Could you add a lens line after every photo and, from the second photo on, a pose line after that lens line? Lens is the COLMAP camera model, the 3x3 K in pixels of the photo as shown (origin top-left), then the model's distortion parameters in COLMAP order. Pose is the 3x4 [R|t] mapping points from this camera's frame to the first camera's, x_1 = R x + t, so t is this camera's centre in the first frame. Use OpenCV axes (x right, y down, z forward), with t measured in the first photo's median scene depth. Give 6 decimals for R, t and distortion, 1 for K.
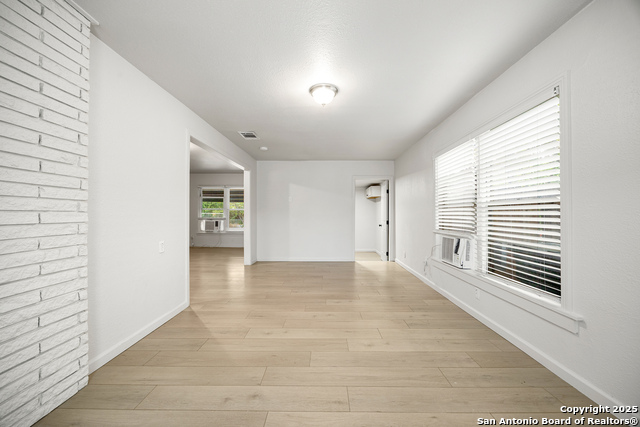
lens RADIAL K [[245.1, 0, 323.3], [0, 245.1, 213.0], [0, 0, 1]] dist [-0.002857, -0.000069]
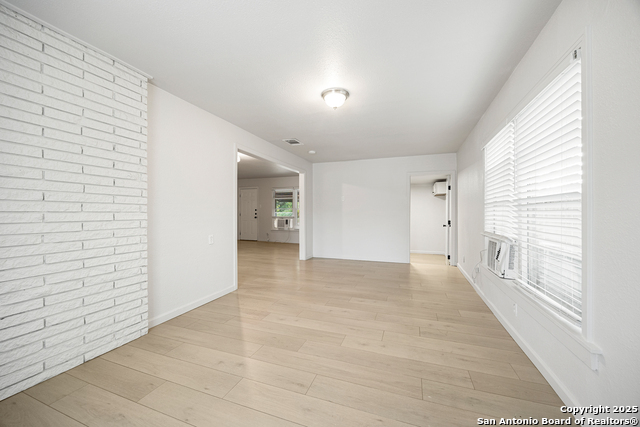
lens RADIAL K [[245.1, 0, 319.2], [0, 245.1, 213.5], [0, 0, 1]] dist [-0.002857, -0.000069]
pose [[0.942354, 0.000148, -0.334618, 0.305512], [0.002141, 0.999977, 0.006471, -0.003489], [0.334611, -0.006815, 0.942332, -0.004008]]
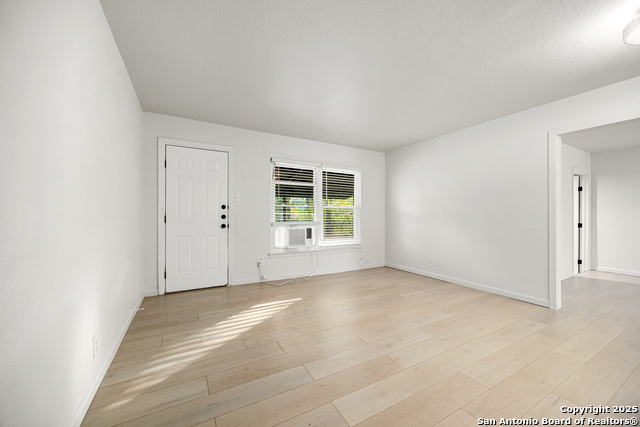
lens RADIAL K [[245.1, 0, 321.7], [0, 245.1, 216.5], [0, 0, 1]] dist [-0.002857, -0.000069]
pose [[0.863657, -0.003898, 0.504064, -2.680078], [-0.003089, 0.999910, 0.013026, 0.004105], [-0.504070, -0.012807, 0.863568, 2.091152]]
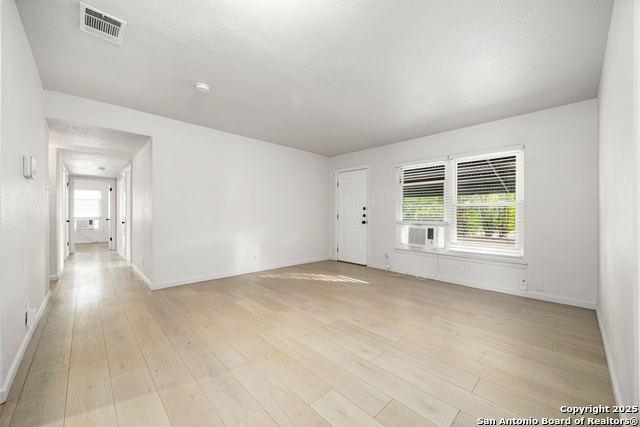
lens RADIAL K [[245.1, 0, 322.5], [0, 245.1, 215.7], [0, 0, 1]] dist [-0.002857, -0.000069]
pose [[0.712201, 0.003714, -0.701966, -0.943196], [0.002731, 0.999964, 0.008062, 0.010546], [0.701971, -0.007659, 0.712165, 1.914273]]
